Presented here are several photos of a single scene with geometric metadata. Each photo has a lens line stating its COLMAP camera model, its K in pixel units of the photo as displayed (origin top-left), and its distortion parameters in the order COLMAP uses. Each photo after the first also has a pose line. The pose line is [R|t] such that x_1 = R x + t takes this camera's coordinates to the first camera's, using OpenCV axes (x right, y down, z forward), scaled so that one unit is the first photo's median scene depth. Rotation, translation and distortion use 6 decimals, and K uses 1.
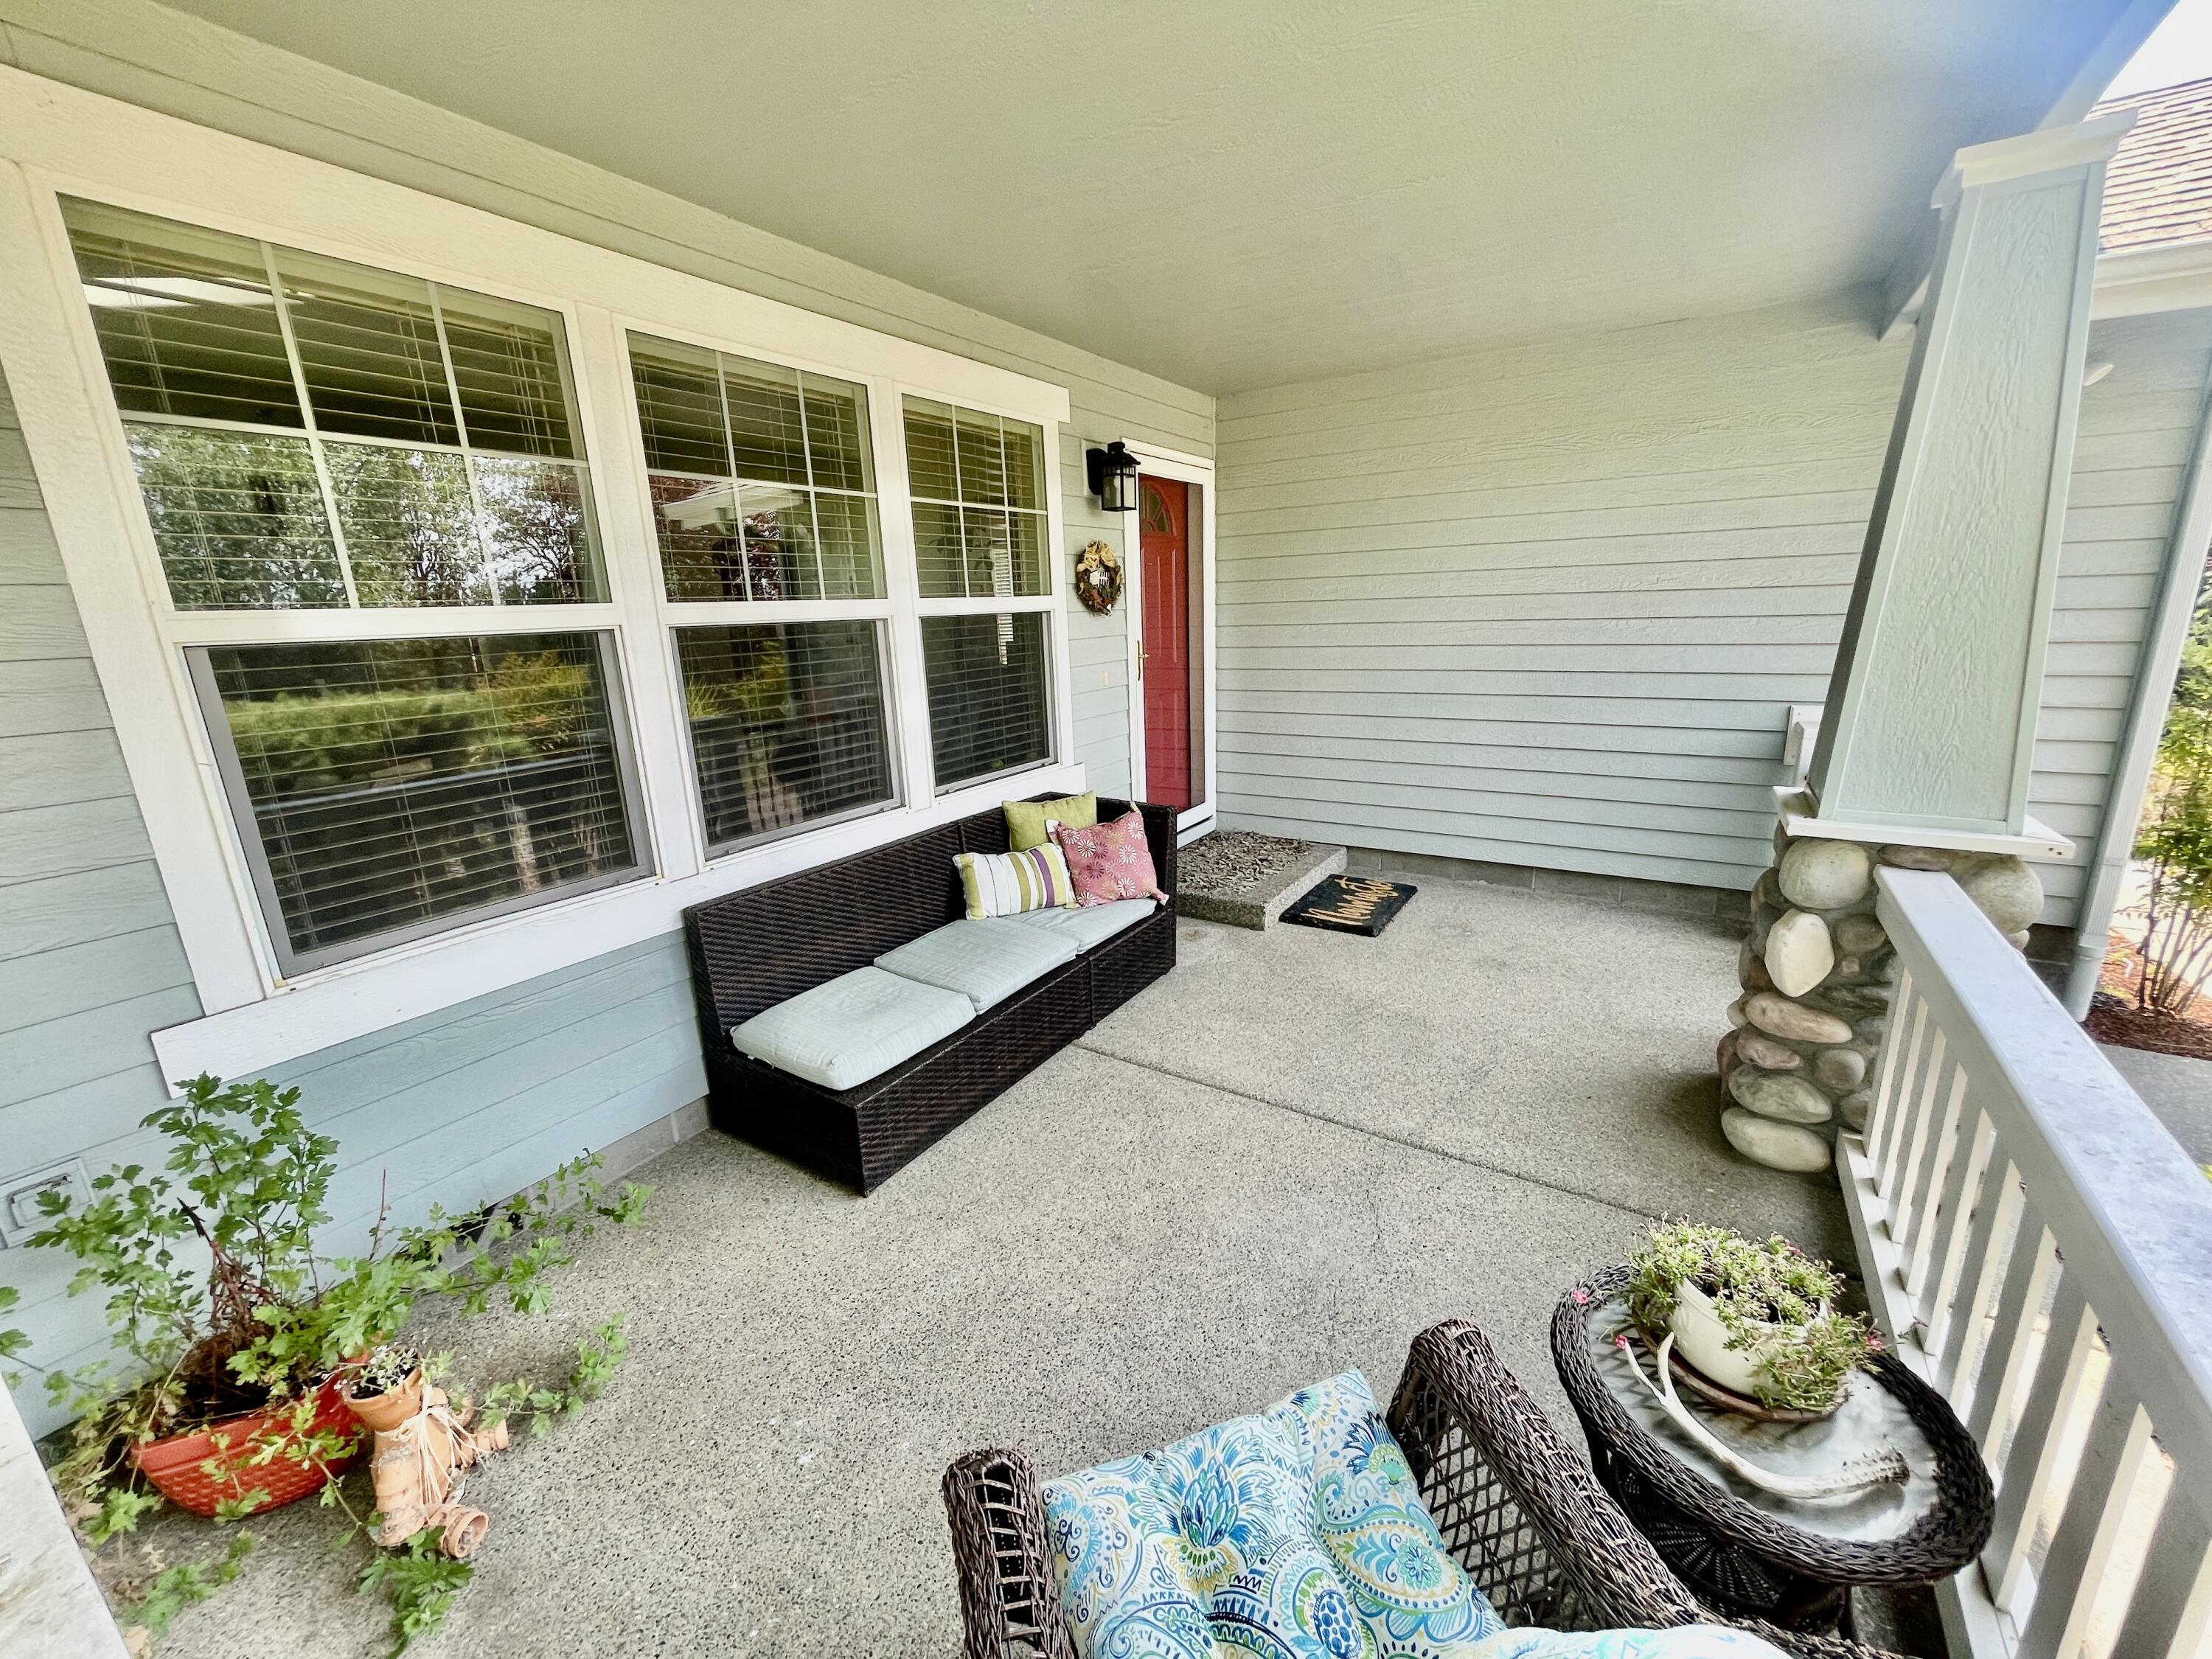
lens RADIAL K [[894.1, 0, 1105.0], [0, 894.1, 836.7], [0, 0, 1]] dist [0.001050, -0.000084]
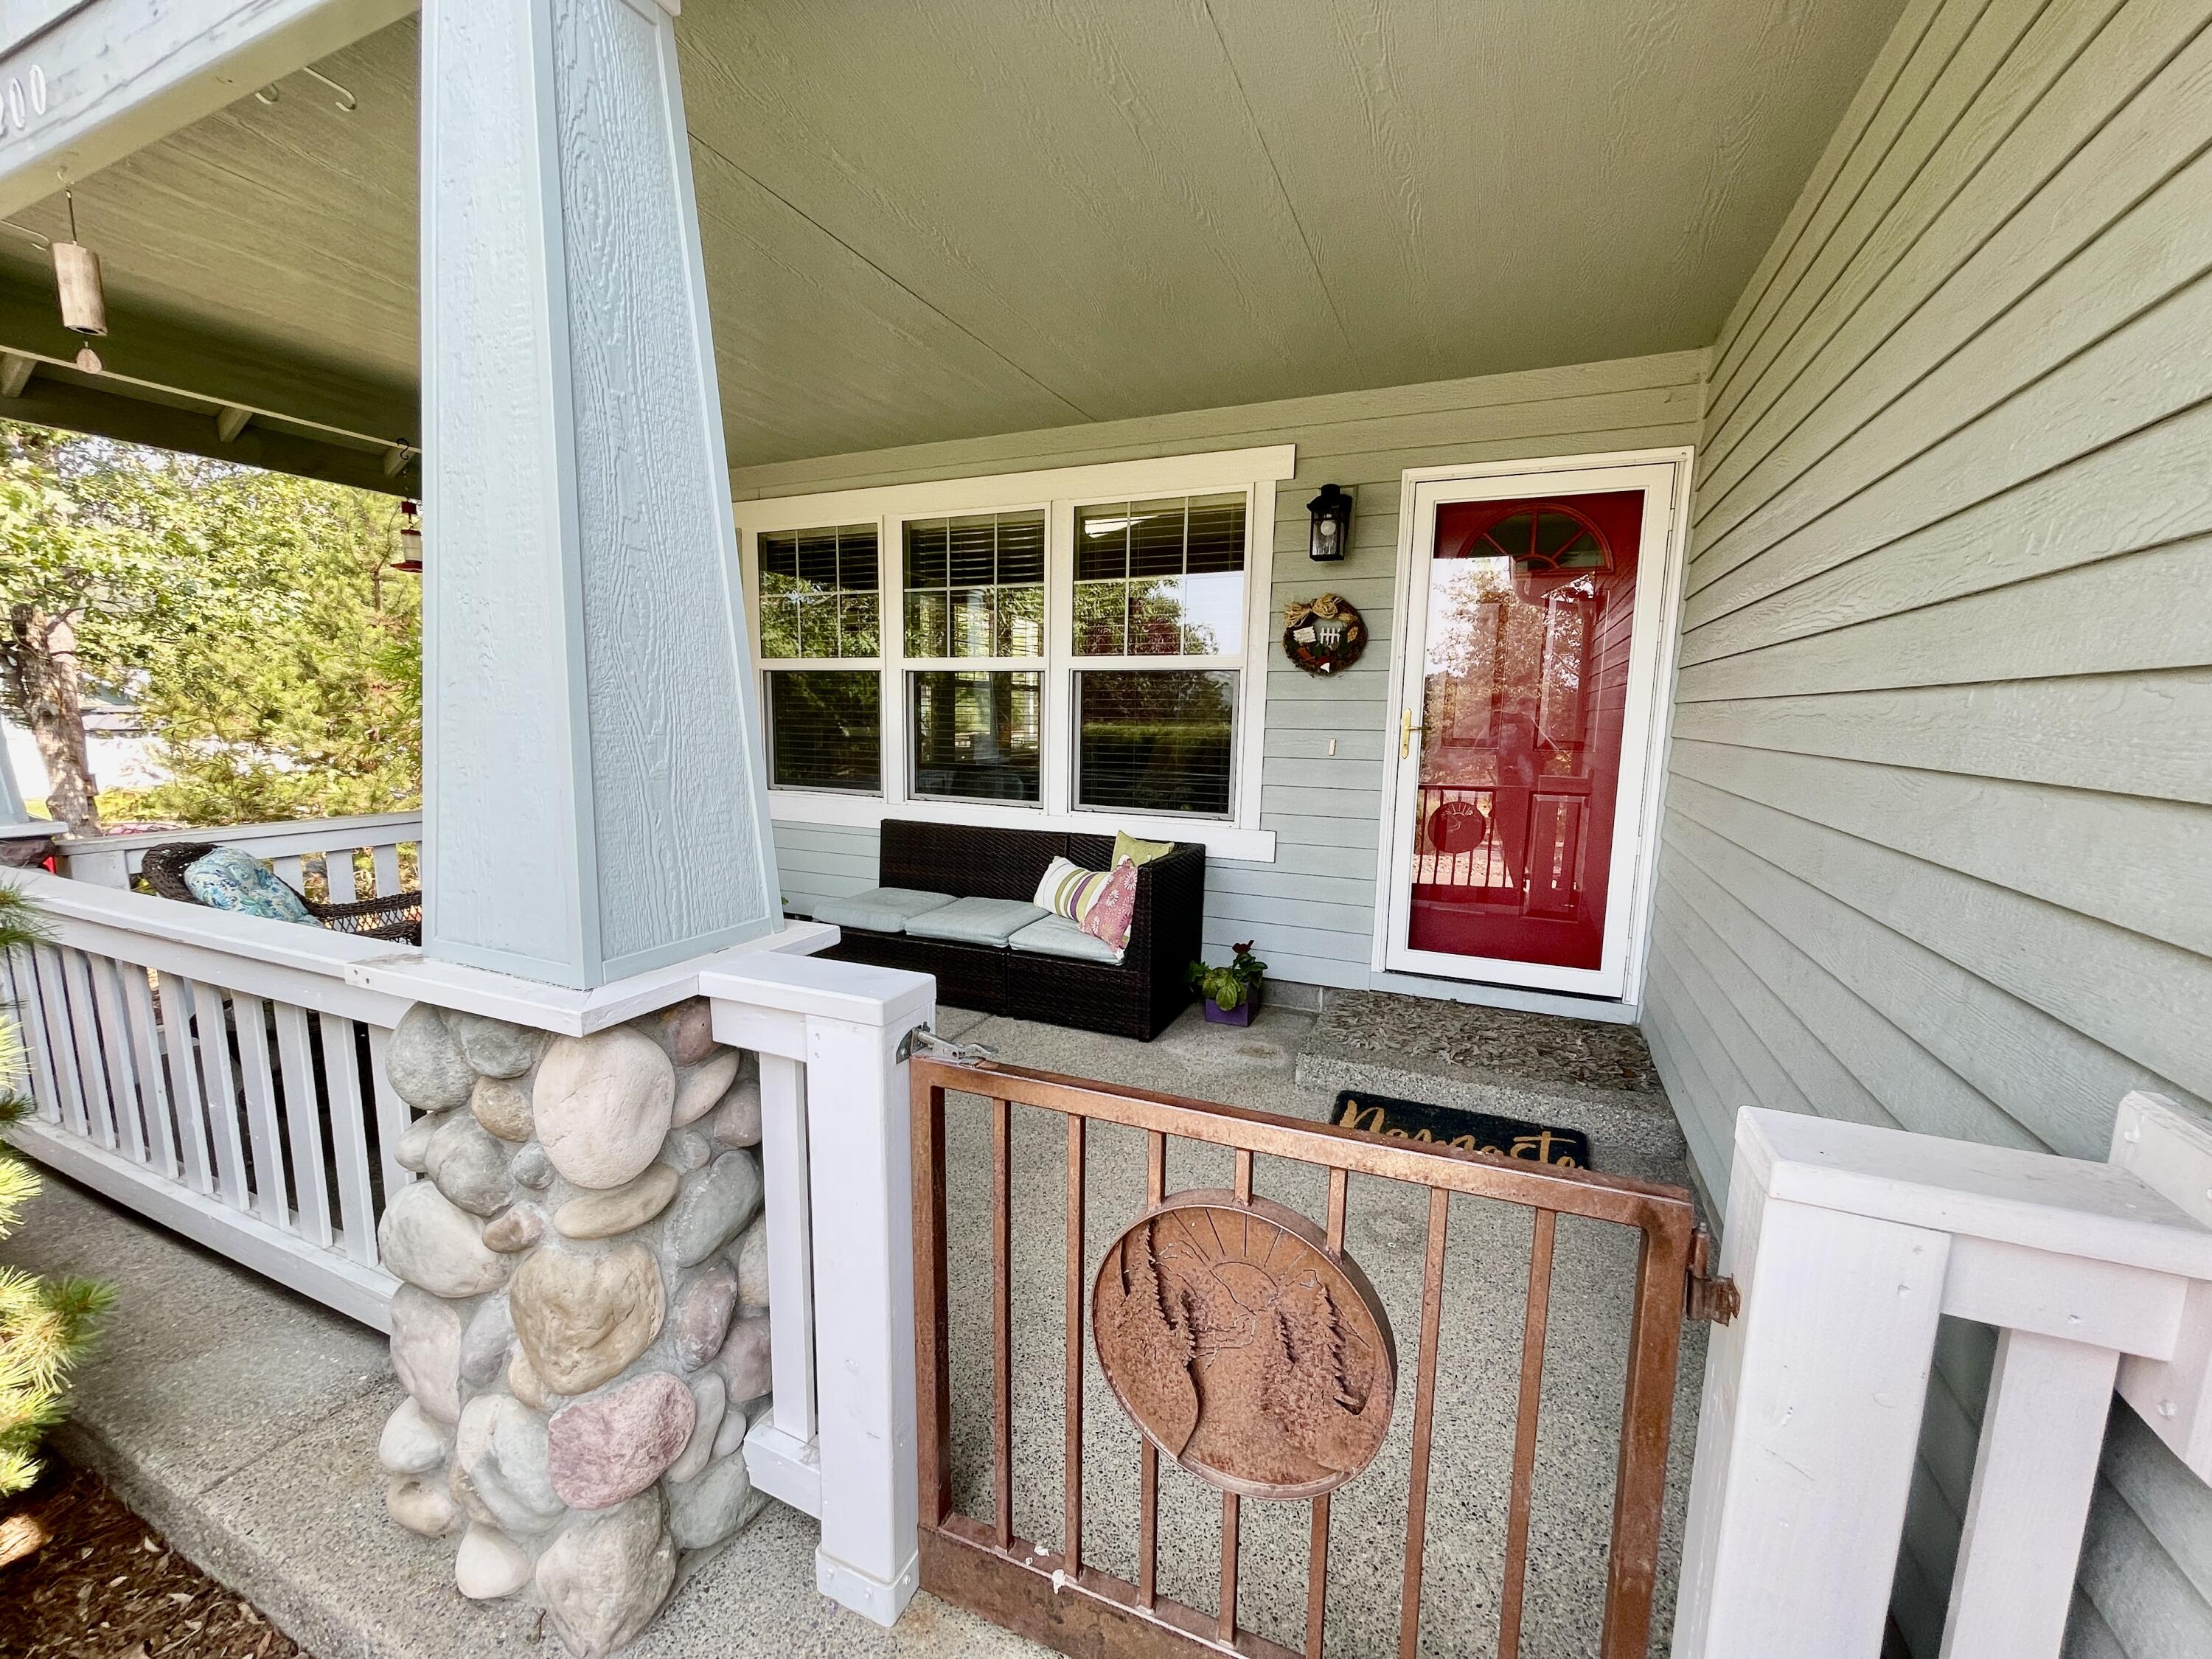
lens RADIAL K [[894.1, 0, 1100.1], [0, 894.1, 818.7], [0, 0, 1]] dist [0.001050, -0.000084]
pose [[0.163929, 0.190592, -0.967885, 1.350087], [-0.252093, 0.956674, 0.145688, -0.292948], [0.953717, 0.220115, 0.204873, 1.002909]]
